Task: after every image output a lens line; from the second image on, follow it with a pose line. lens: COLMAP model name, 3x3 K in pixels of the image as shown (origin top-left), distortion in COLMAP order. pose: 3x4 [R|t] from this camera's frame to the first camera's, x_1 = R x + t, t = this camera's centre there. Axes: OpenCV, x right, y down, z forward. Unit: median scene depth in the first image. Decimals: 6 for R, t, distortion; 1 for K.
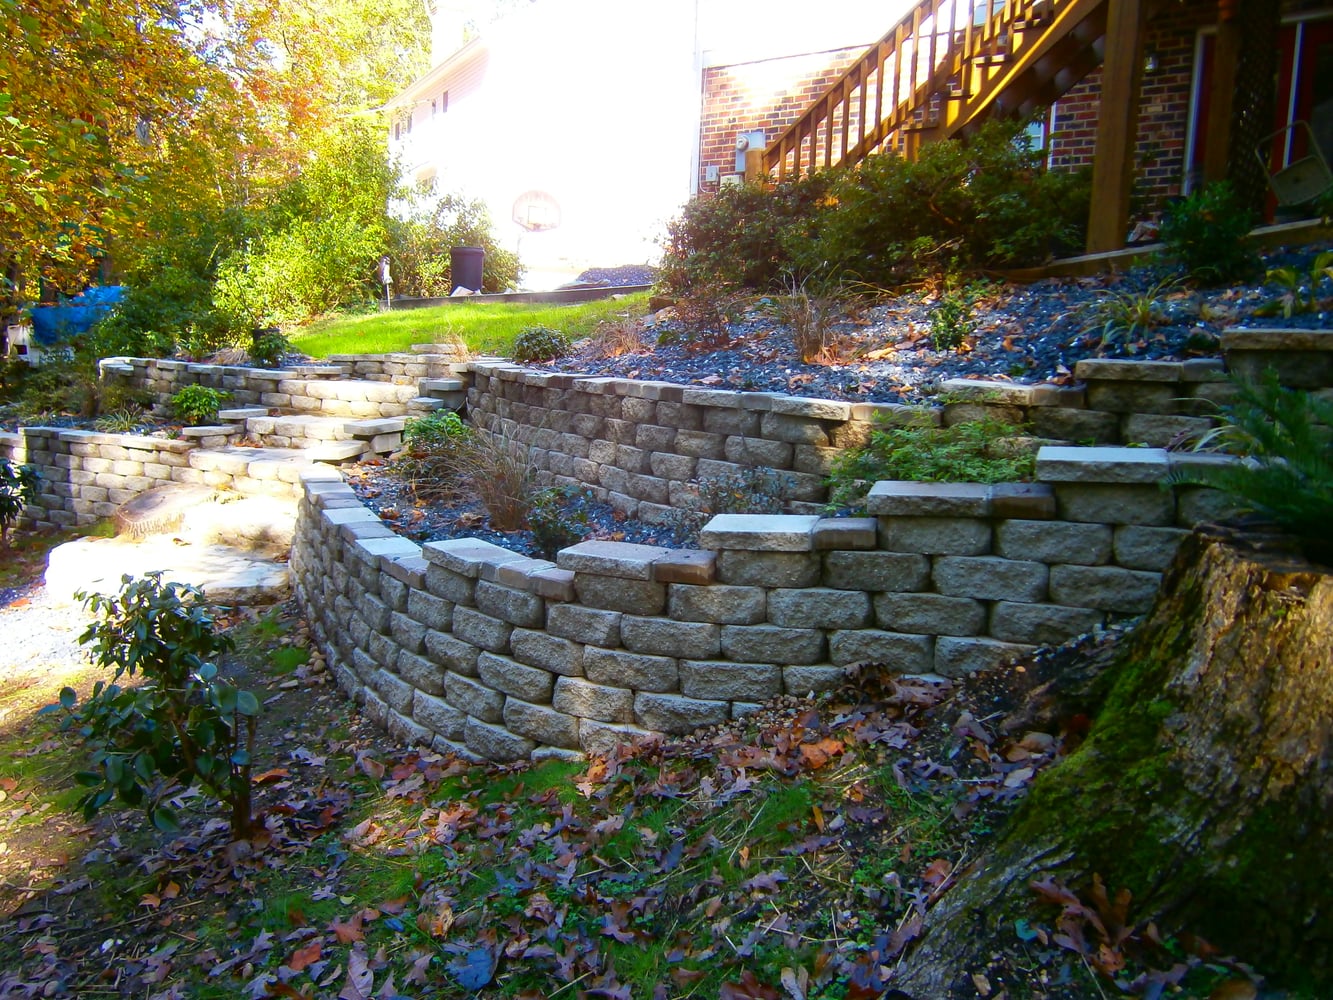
lens RADIAL K [[1128.2, 0, 667.2], [0, 1128.2, 511.0], [0, 0, 1]] dist [-0.082063, 0.103951]
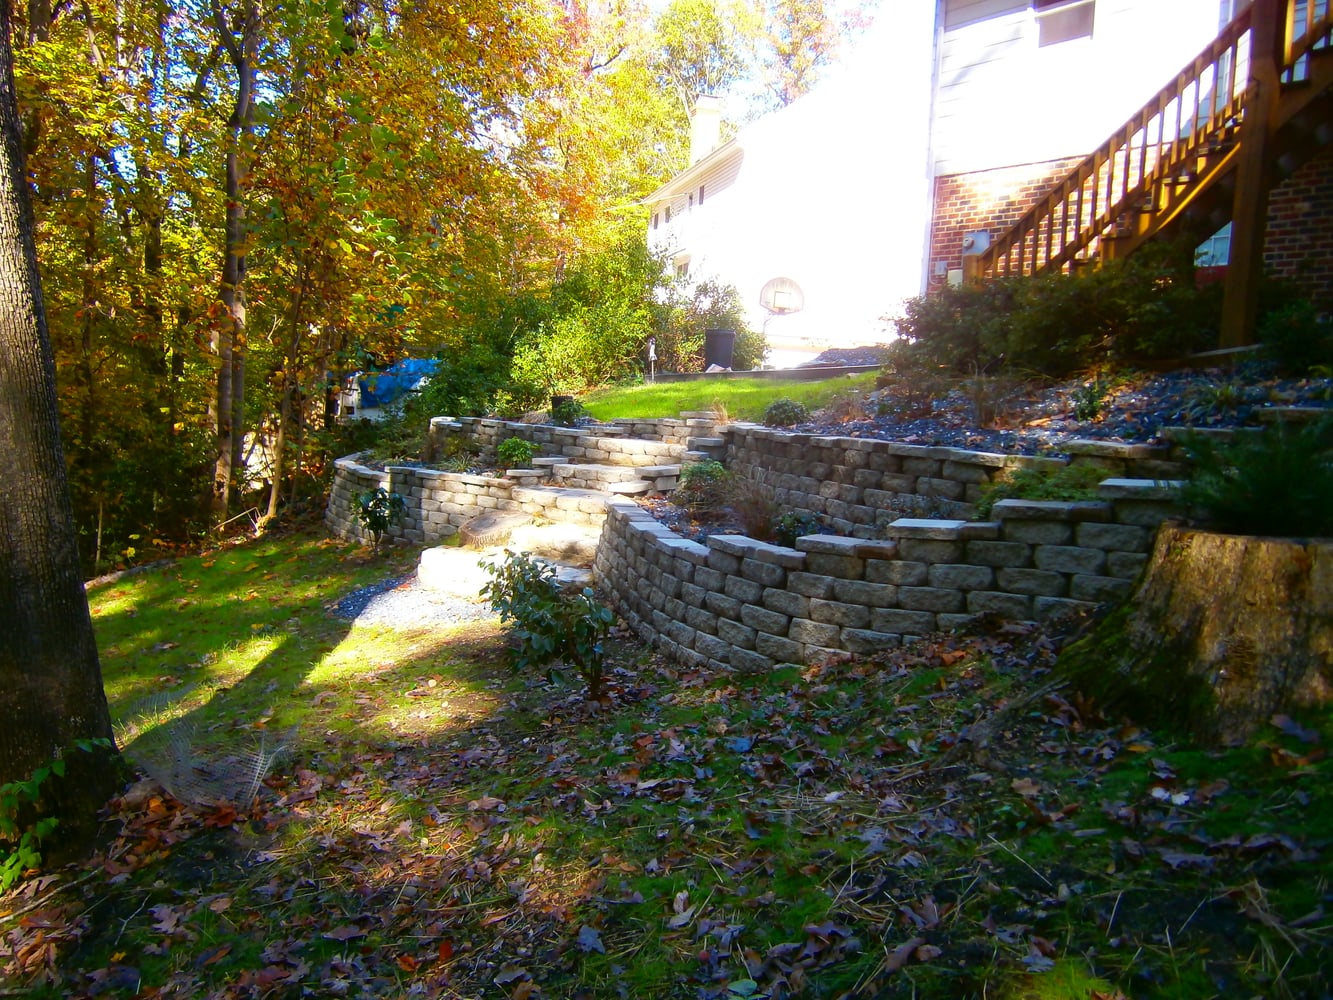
lens RADIAL K [[1128.2, 0, 634.2], [0, 1128.2, 502.8], [0, 0, 1]] dist [-0.082063, 0.103951]
pose [[0.971695, 0.037967, -0.233168, 0.020577], [-0.054755, 0.996319, -0.065950, 0.043456], [0.229805, 0.076851, 0.970198, -0.249115]]
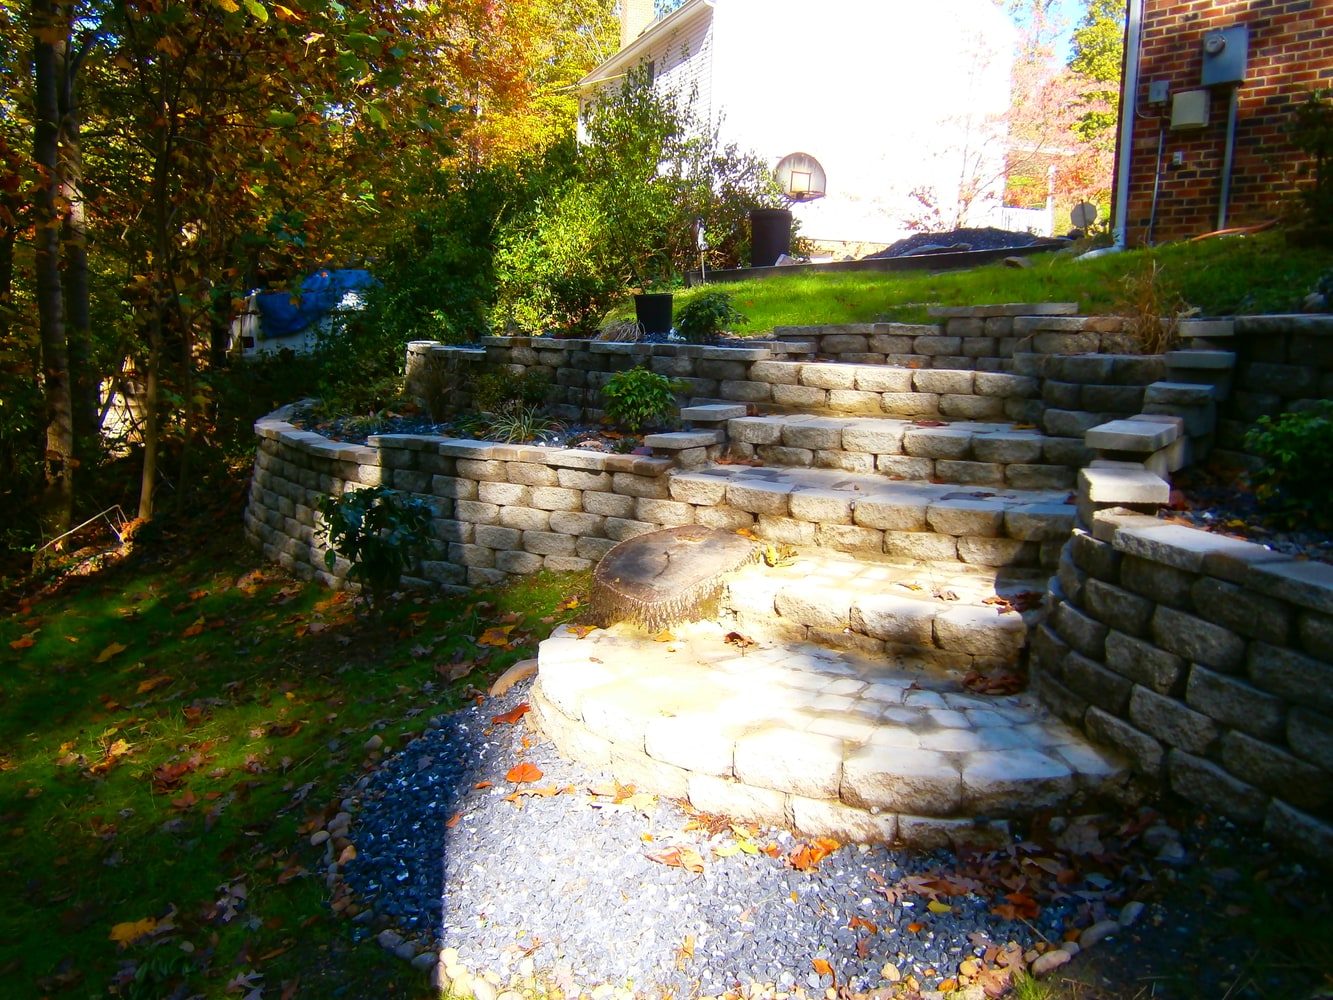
lens RADIAL K [[1128.2, 0, 646.2], [0, 1128.2, 505.4], [0, 0, 1]] dist [-0.082063, 0.103951]
pose [[0.992009, 0.002003, -0.126150, -0.356875], [-0.002356, 0.999994, -0.002651, -0.033567], [0.126144, 0.002927, 0.992008, 0.370550]]
